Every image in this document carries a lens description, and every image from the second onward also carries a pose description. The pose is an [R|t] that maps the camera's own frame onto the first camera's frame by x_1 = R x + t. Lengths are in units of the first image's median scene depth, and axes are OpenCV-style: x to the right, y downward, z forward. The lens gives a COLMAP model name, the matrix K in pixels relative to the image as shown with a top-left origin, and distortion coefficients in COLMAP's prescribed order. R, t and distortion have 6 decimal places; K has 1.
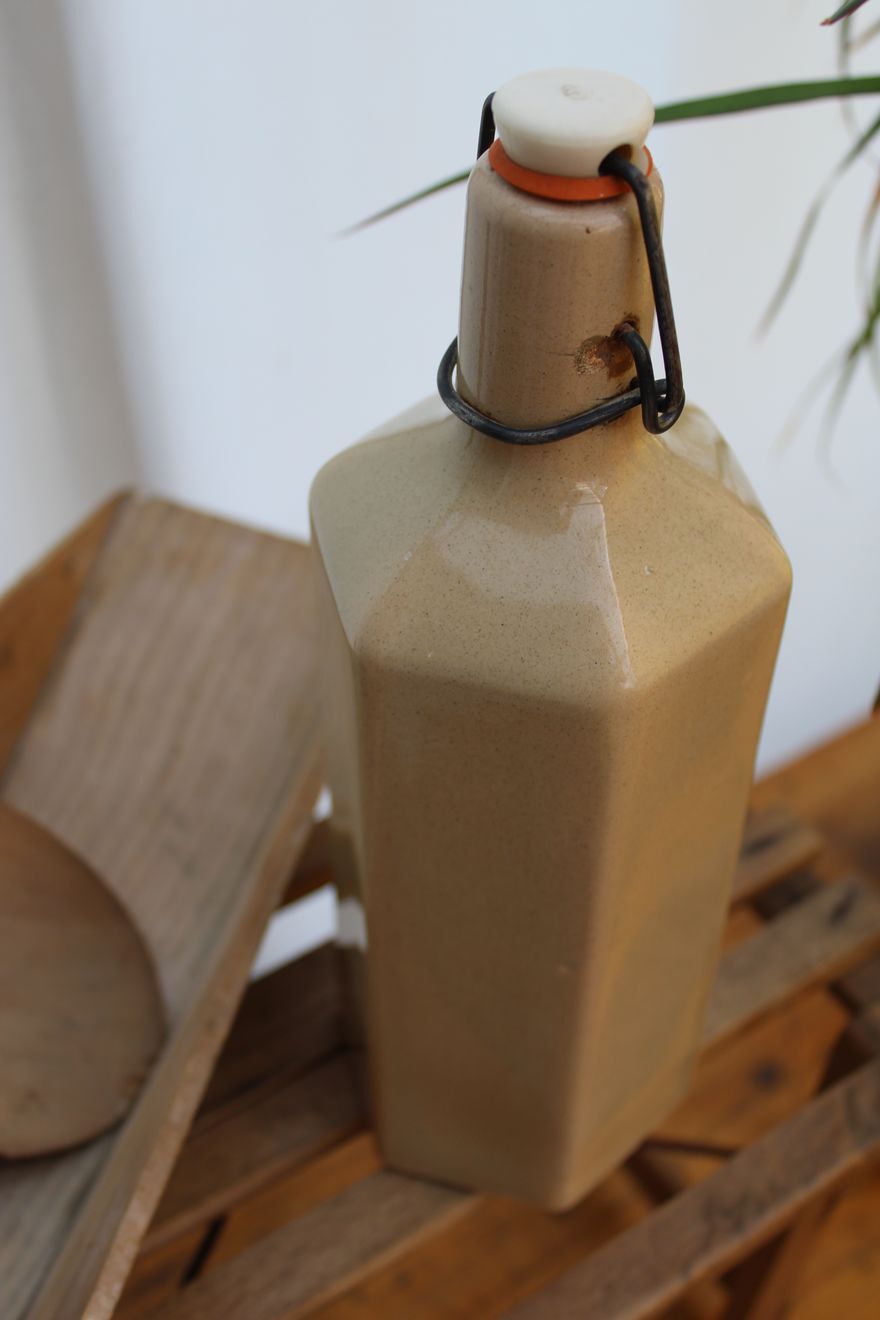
lens RADIAL K [[1647.7, 0, 440.0], [0, 1647.7, 660.0], [0, 0, 1]] dist [-0.087240, 0.027700]
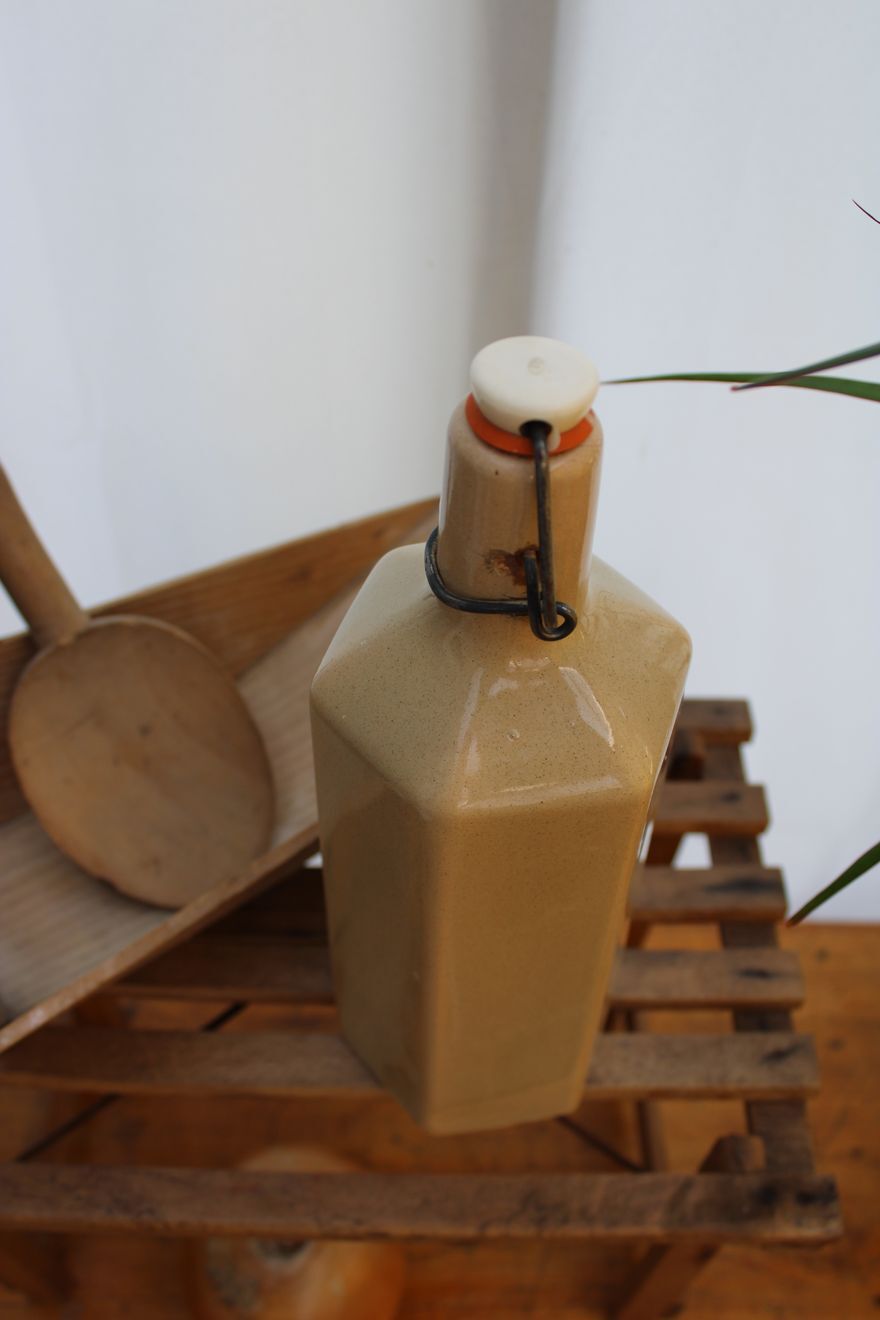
lens RADIAL K [[1280.0, 0, 440.0], [0, 1280.0, 660.0], [0, 0, 1]] dist [-0.124781, 0.002735]
pose [[0.829434, 0.436084, -0.349098, 0.405249], [-0.417250, 0.899174, 0.131867, -0.215906], [0.371404, 0.036286, 0.927762, 0.073835]]
